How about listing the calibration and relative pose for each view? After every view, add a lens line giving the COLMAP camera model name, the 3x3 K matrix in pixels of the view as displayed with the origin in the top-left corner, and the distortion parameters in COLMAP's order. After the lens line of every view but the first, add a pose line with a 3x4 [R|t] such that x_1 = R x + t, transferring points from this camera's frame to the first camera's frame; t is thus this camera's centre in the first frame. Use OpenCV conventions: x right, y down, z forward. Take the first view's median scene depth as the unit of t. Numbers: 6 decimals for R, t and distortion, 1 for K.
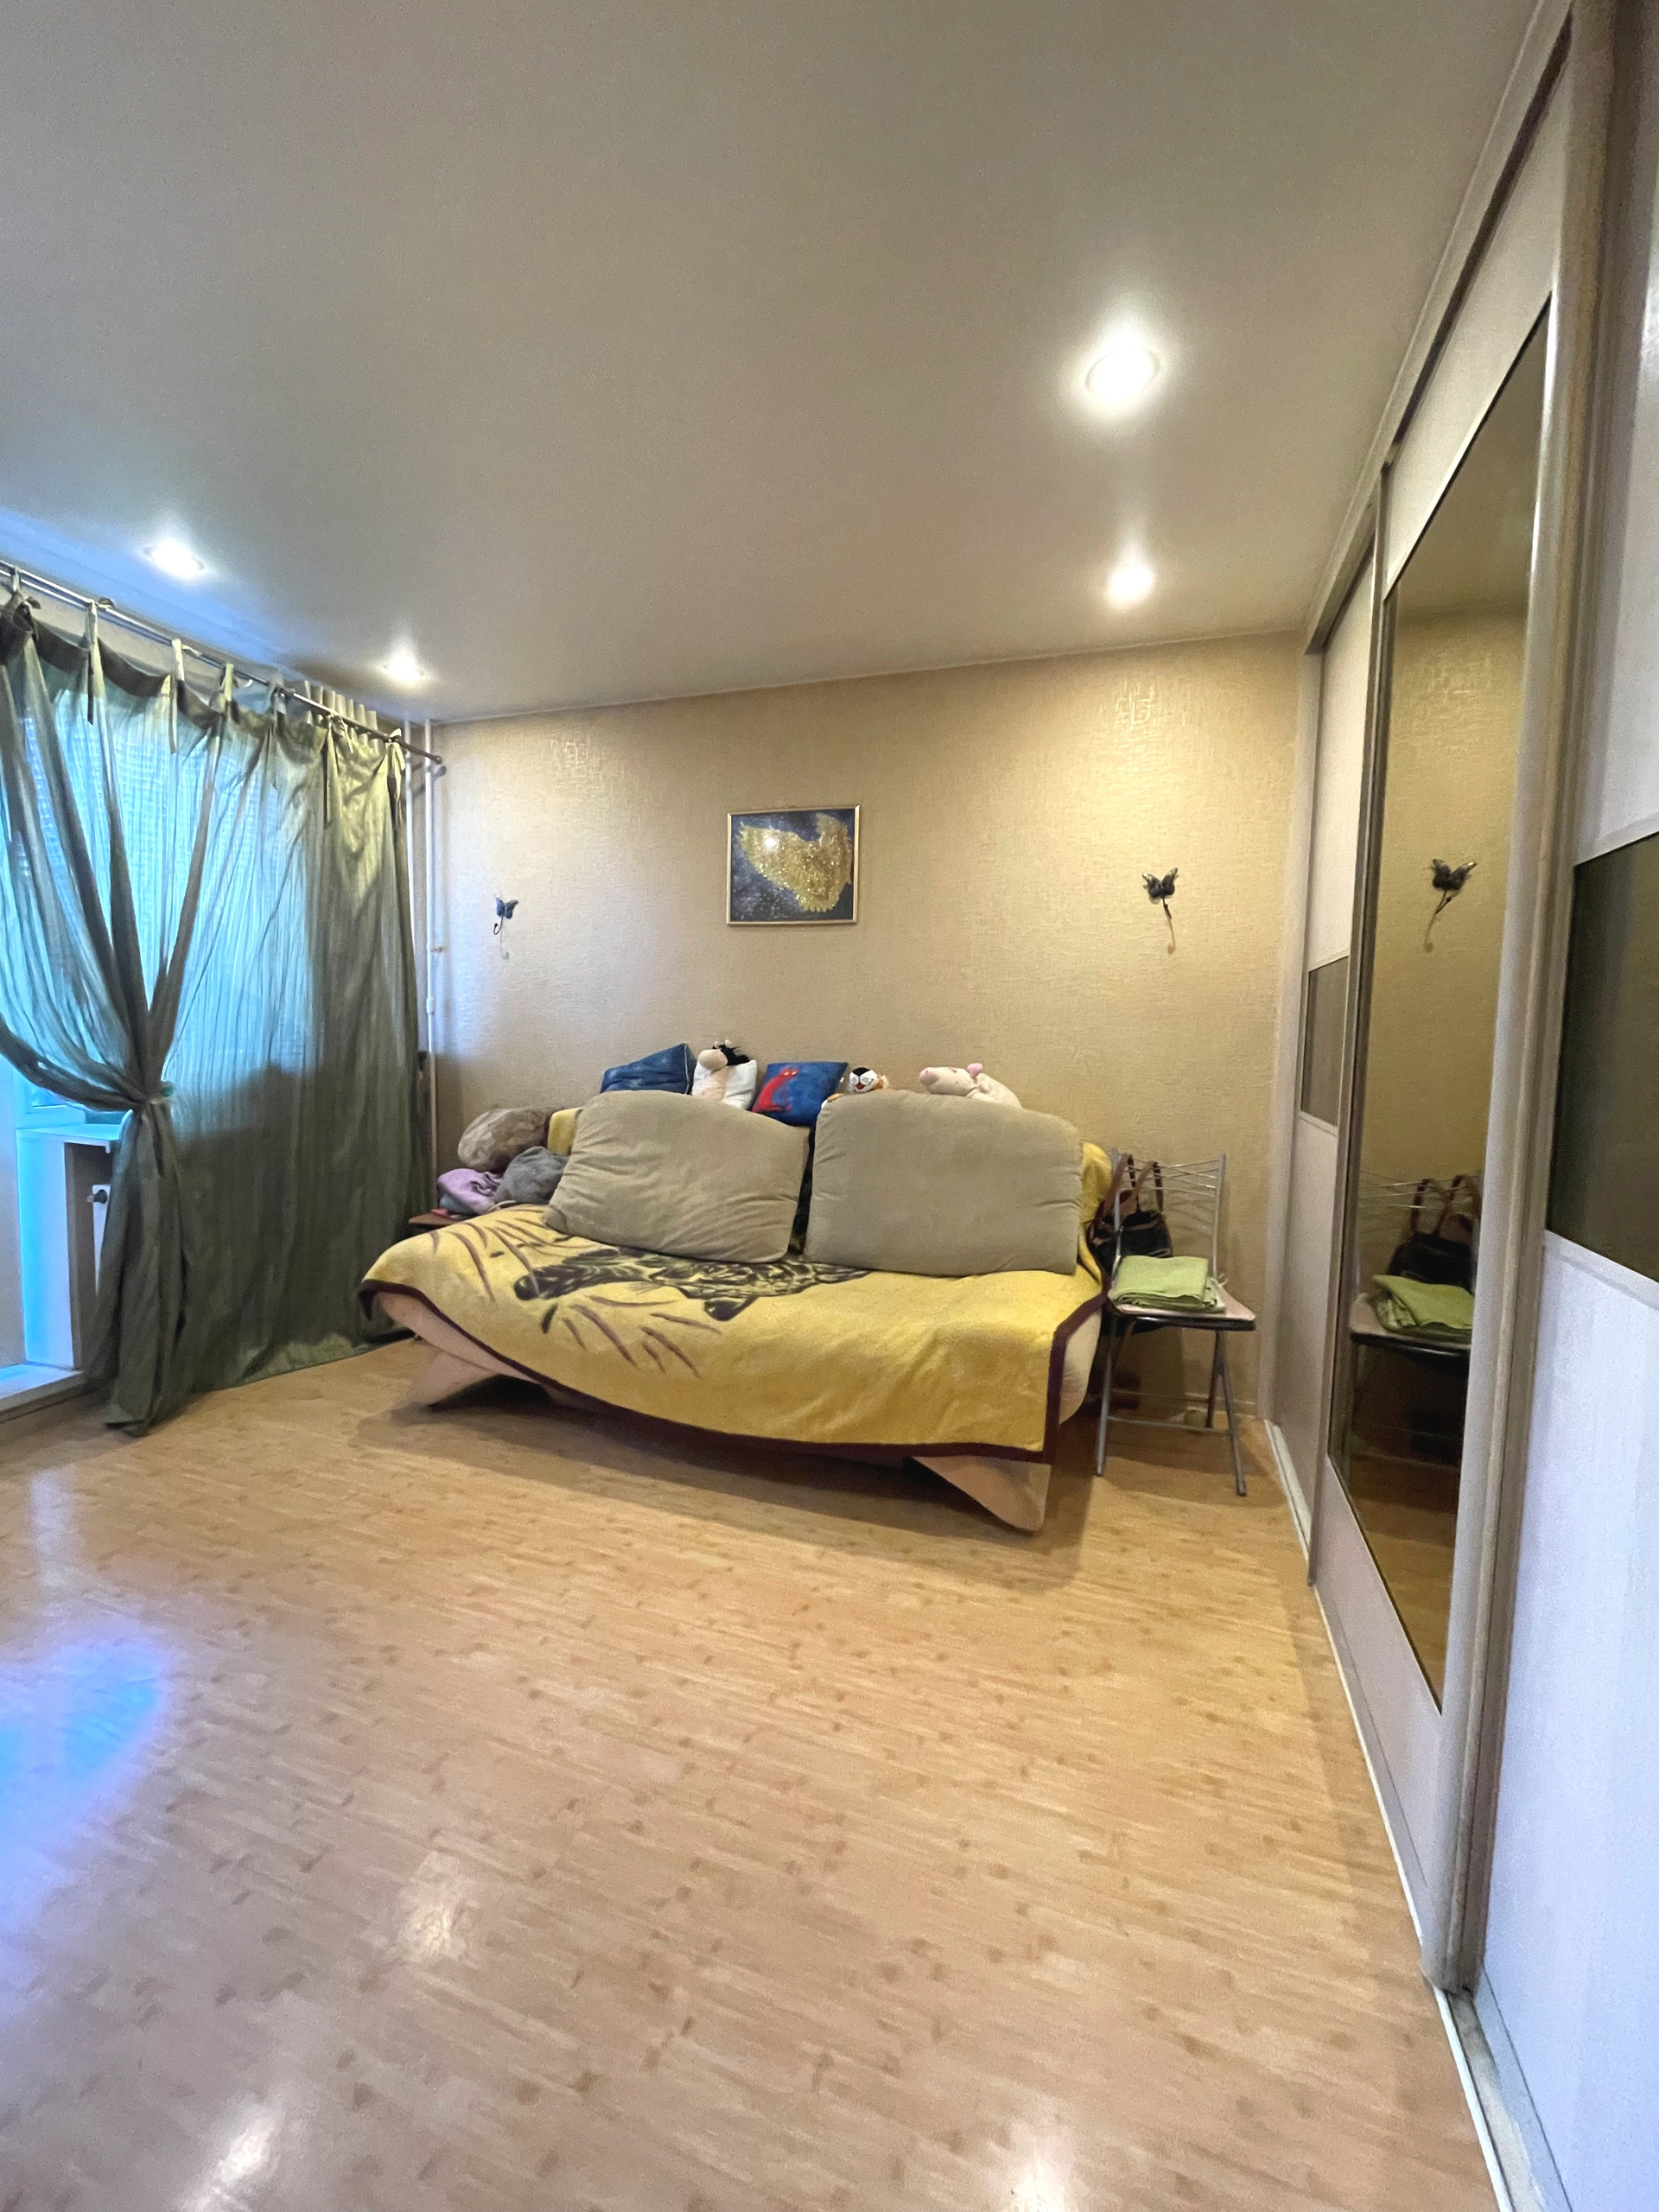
lens RADIAL K [[894.9, 0, 831.9], [0, 894.9, 1100.0], [0, 0, 1]] dist [-0.004123, 0.001064]
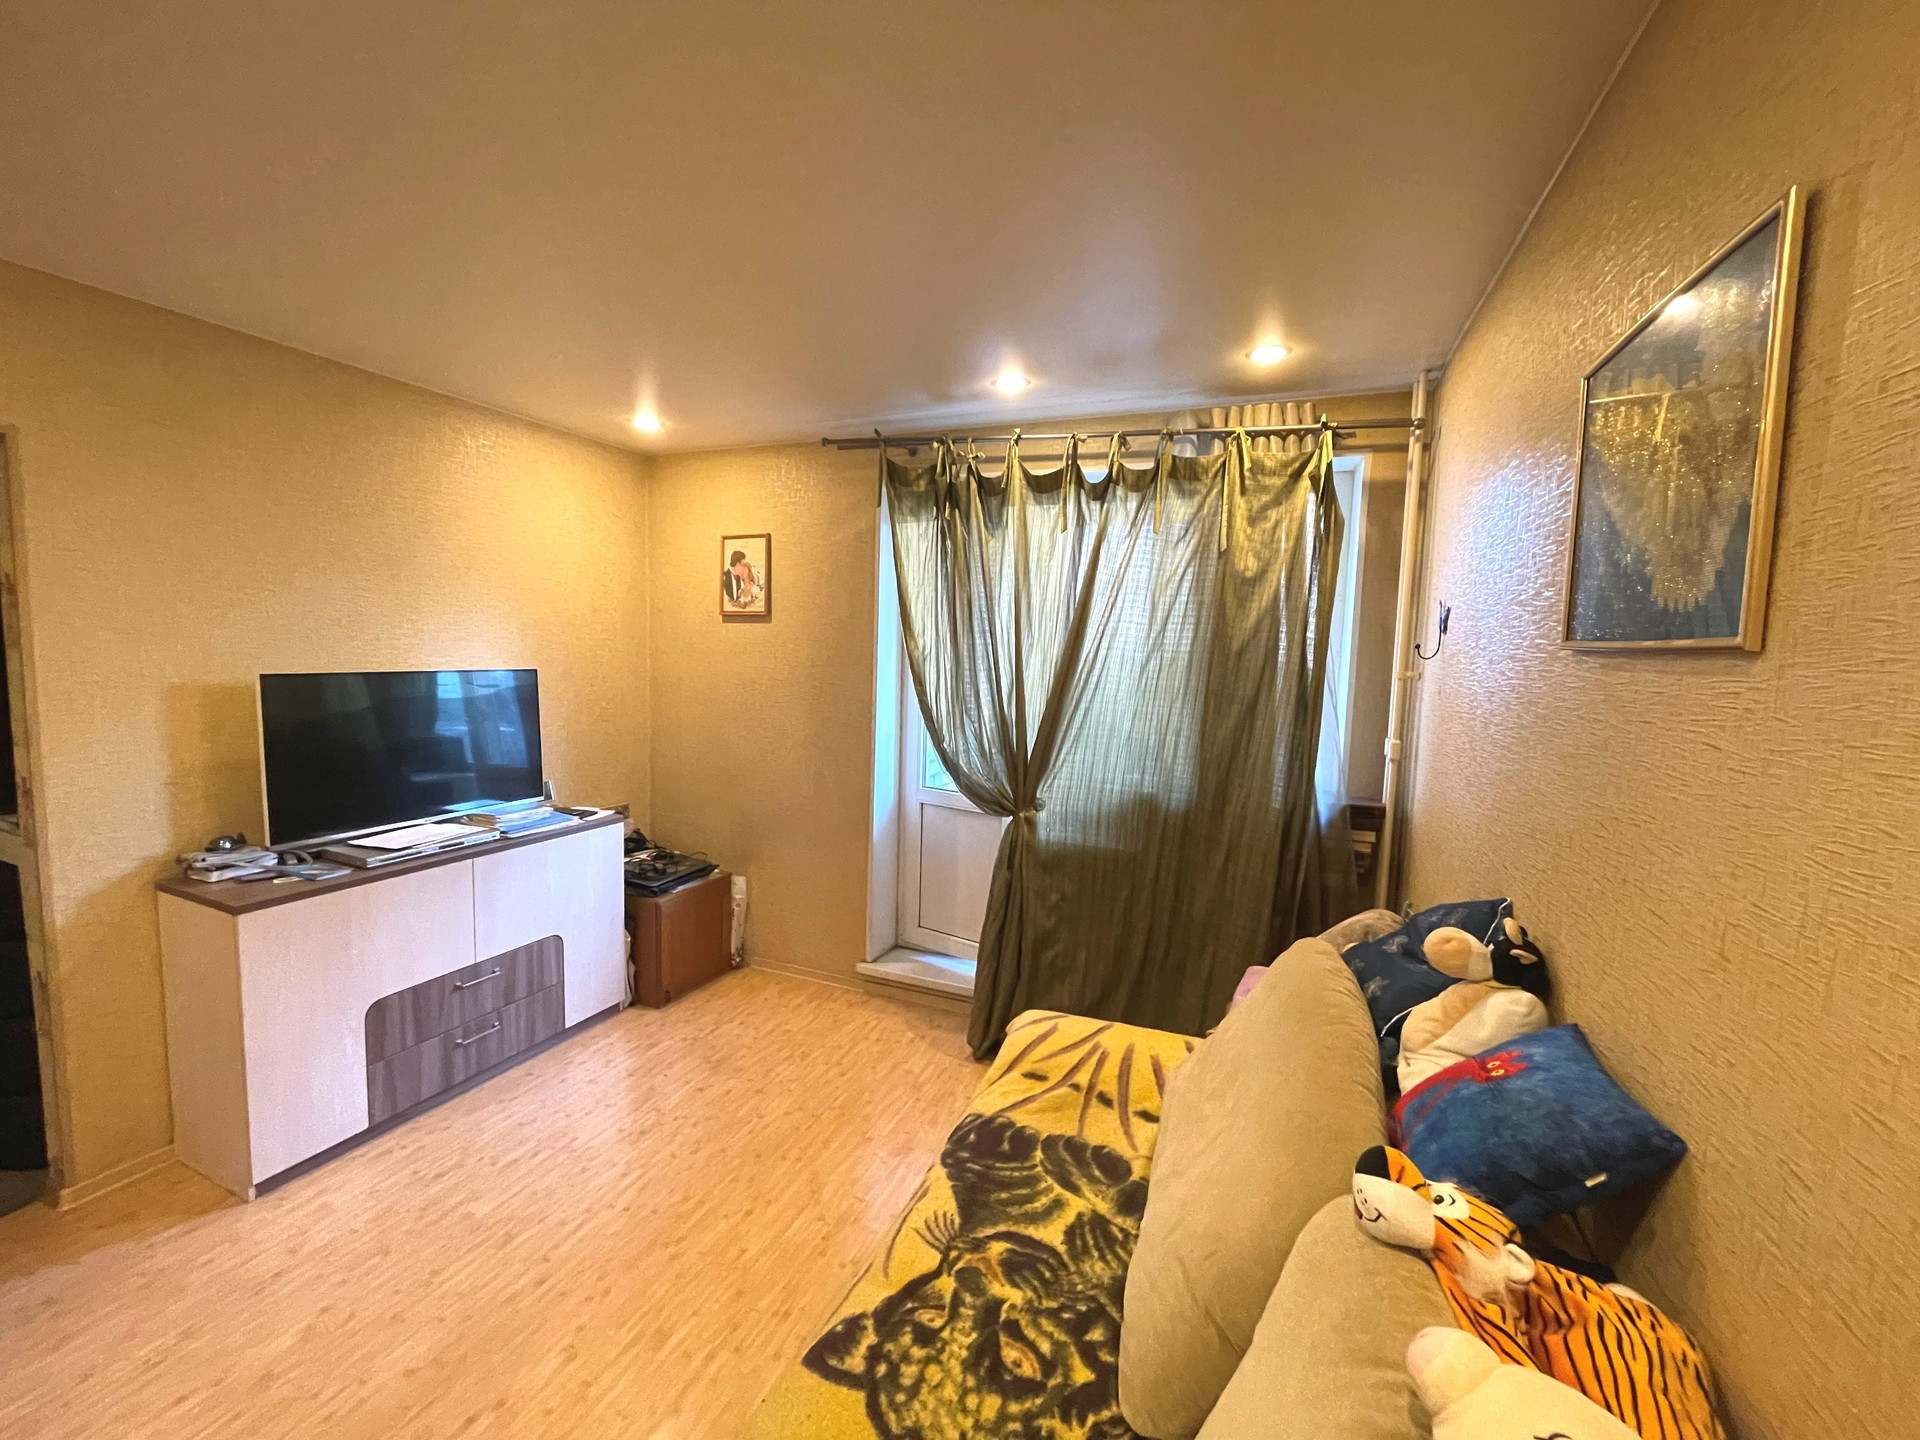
lens RADIAL K [[776.7, 0, 966.6], [0, 776.7, 712.6], [0, 0, 1]] dist [-0.004123, 0.001064]
pose [[-0.051159, 0.067677, -0.996395, 0.318518], [-0.107240, 0.991560, 0.072855, -0.204616], [0.992916, 0.110580, -0.043470, 0.928866]]
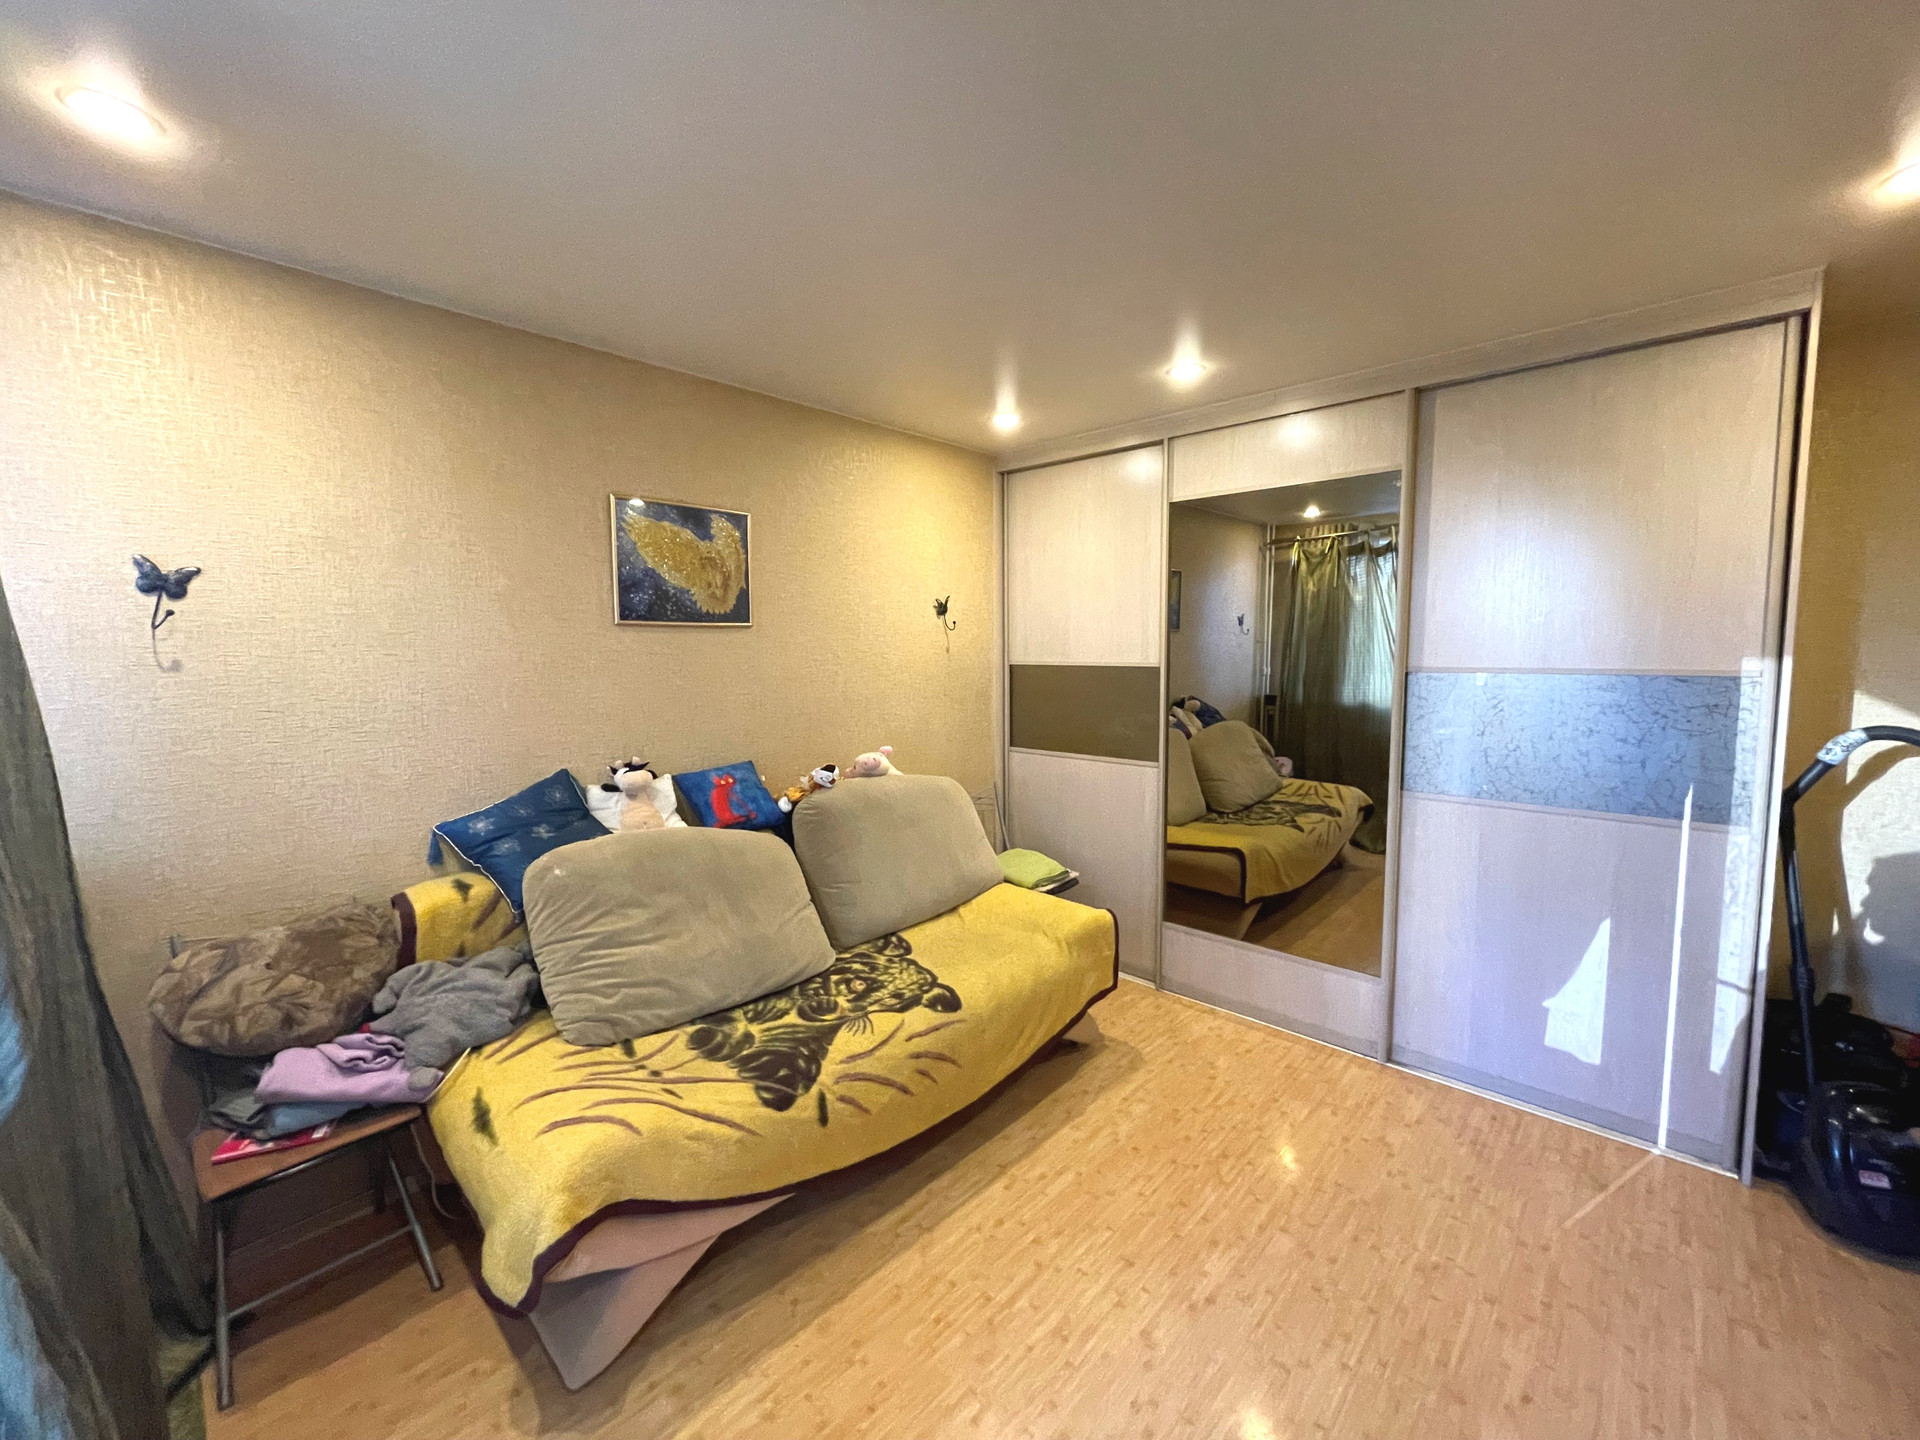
lens RADIAL K [[776.7, 0, 960.3], [0, 776.7, 713.8], [0, 0, 1]] dist [-0.004123, 0.001064]
pose [[0.400107, -0.107706, 0.910117, -0.833844], [0.089419, 0.992920, 0.078194, -0.172616], [-0.912096, 0.050096, 0.406905, 0.496991]]
